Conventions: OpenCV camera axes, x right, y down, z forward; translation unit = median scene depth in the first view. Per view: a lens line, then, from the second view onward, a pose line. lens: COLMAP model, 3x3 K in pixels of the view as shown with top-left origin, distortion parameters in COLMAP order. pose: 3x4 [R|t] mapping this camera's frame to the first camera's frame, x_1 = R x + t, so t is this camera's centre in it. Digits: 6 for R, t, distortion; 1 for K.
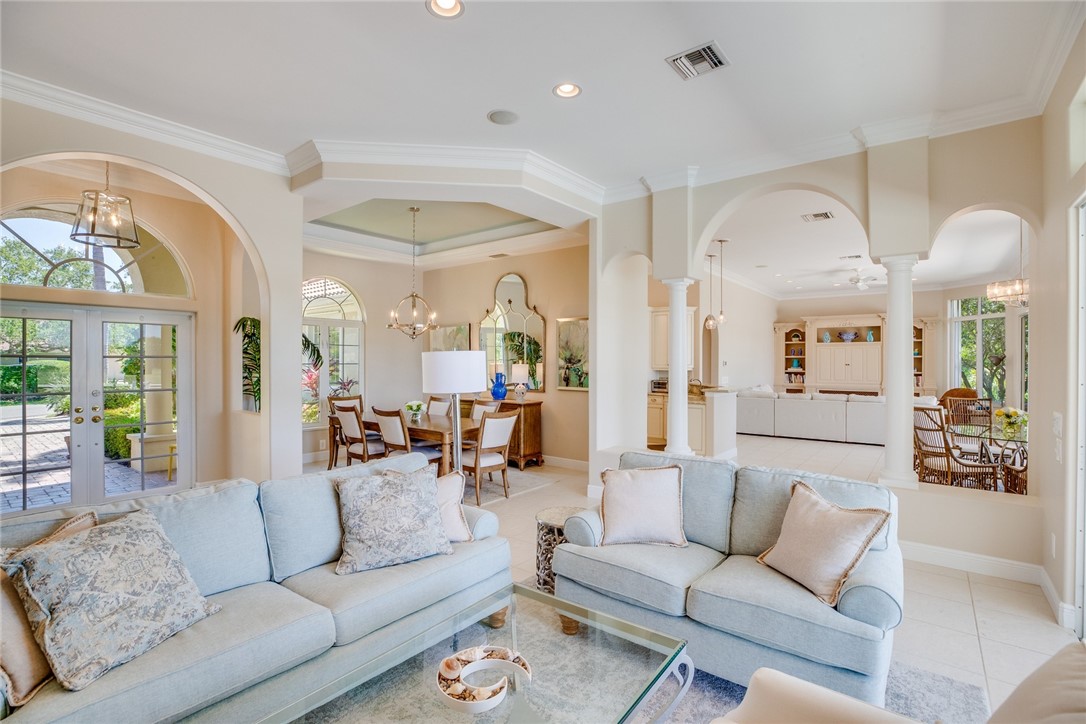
lens RADIAL K [[495.1, 0, 535.1], [0, 495.1, 356.5], [0, 0, 1]] dist [-0.042298, 0.008162]
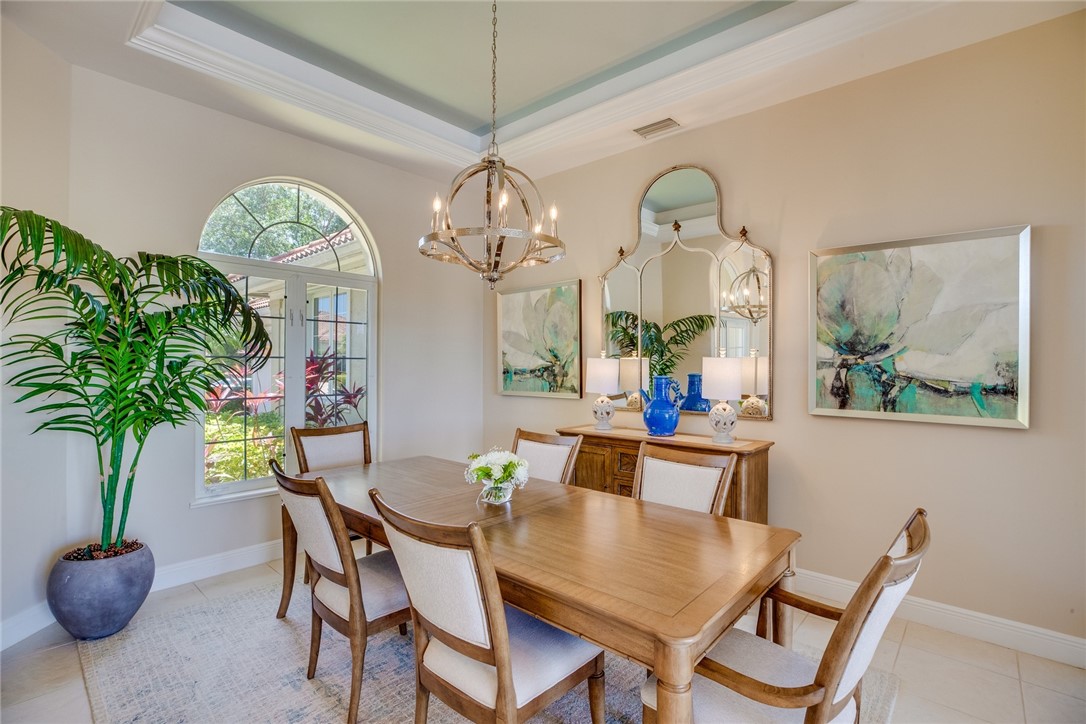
lens RADIAL K [[495.1, 0, 536.3], [0, 495.1, 355.5], [0, 0, 1]] dist [-0.042298, 0.008162]
pose [[0.998247, -0.000118, -0.059186, -0.171688], [-0.000495, 0.999946, -0.010356, 0.019700], [0.059184, 0.010367, 0.998193, 0.568378]]
